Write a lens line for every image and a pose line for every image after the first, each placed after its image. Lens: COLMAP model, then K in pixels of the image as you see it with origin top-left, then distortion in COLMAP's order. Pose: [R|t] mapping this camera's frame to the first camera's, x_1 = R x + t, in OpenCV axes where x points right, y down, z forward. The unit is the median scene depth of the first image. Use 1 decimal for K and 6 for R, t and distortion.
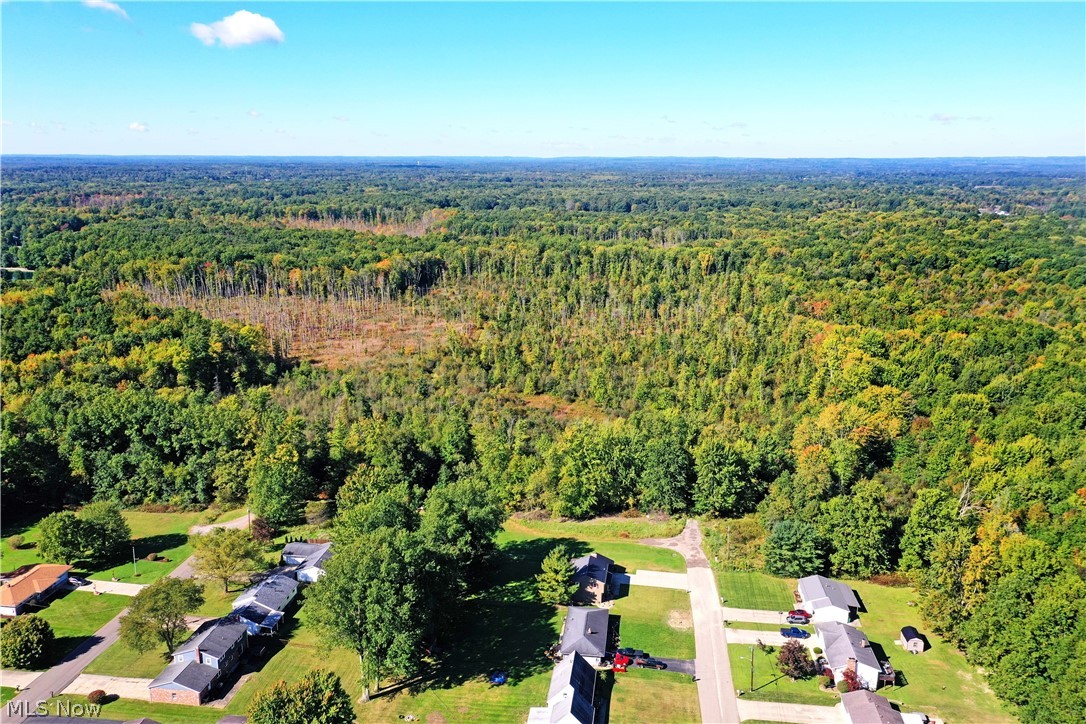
lens RADIAL K [[862.3, 0, 540.4], [0, 862.3, 362.5], [0, 0, 1]] dist [0.023120, 0.000924]
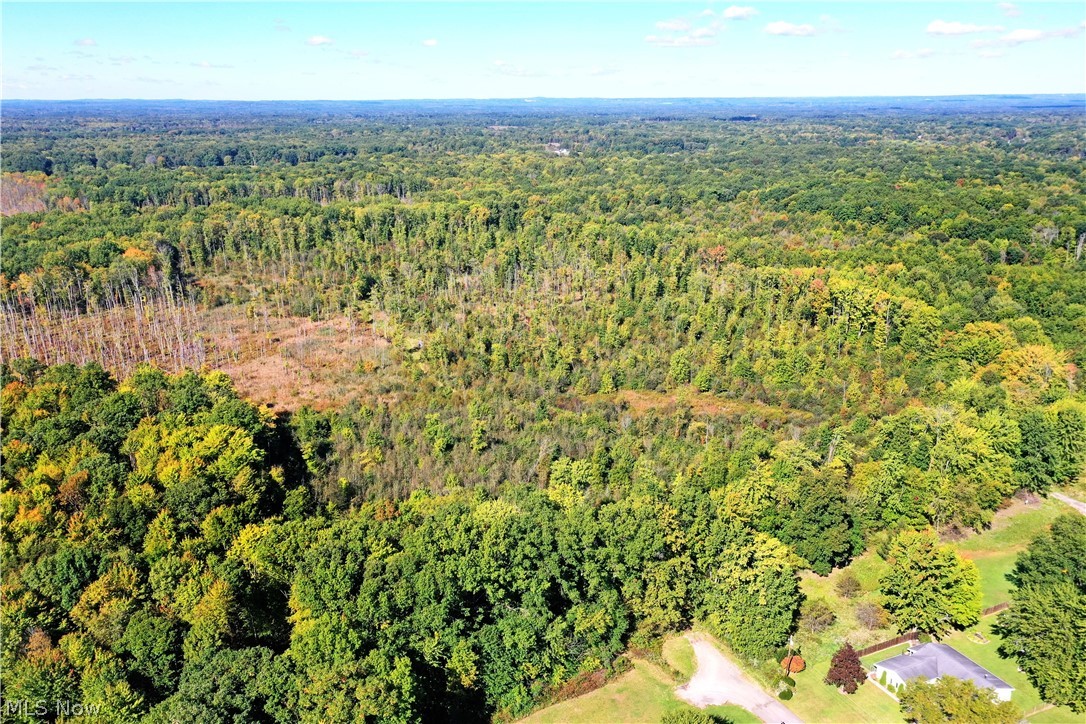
lens RADIAL K [[862.3, 0, 537.0], [0, 862.3, 359.0], [0, 0, 1]] dist [0.023120, 0.000924]
pose [[0.836371, -0.166728, 0.522194, -0.412163], [0.136044, 0.985952, 0.096902, -0.070848], [-0.531014, -0.010005, 0.847304, 0.267585]]
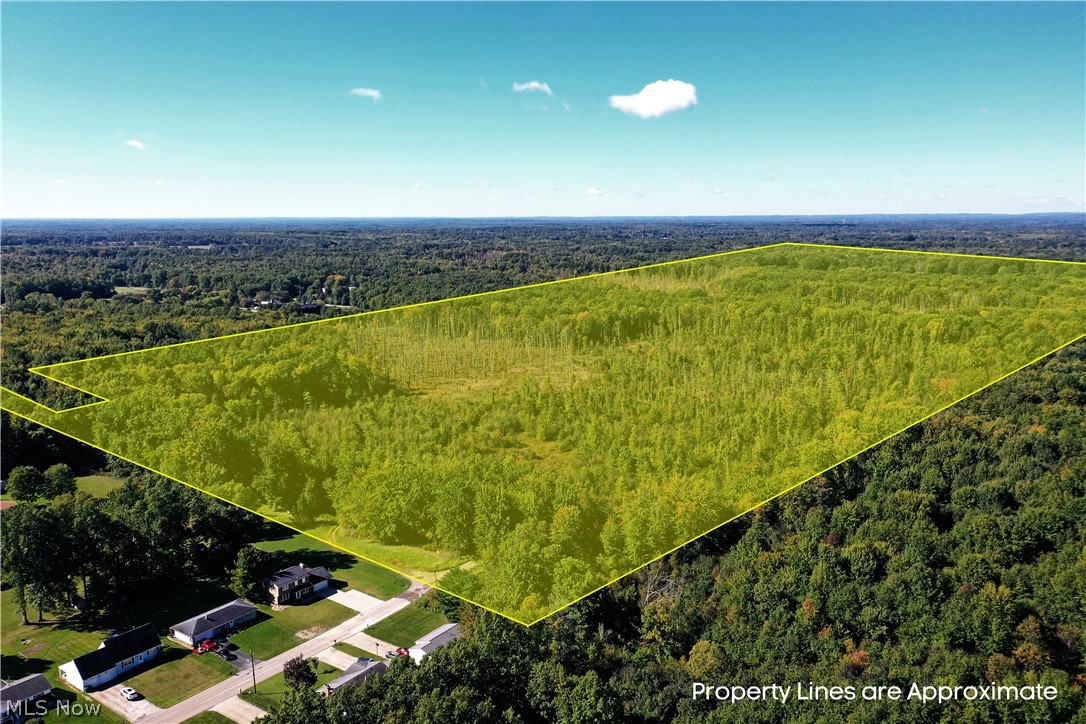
lens RADIAL K [[862.3, 0, 537.0], [0, 862.3, 362.4], [0, 0, 1]] dist [0.023120, 0.000924]
pose [[0.880038, 0.072639, -0.469316, 0.381338], [-0.103359, 0.993840, -0.039992, -0.011279], [0.463520, 0.083702, 0.882124, 0.059013]]
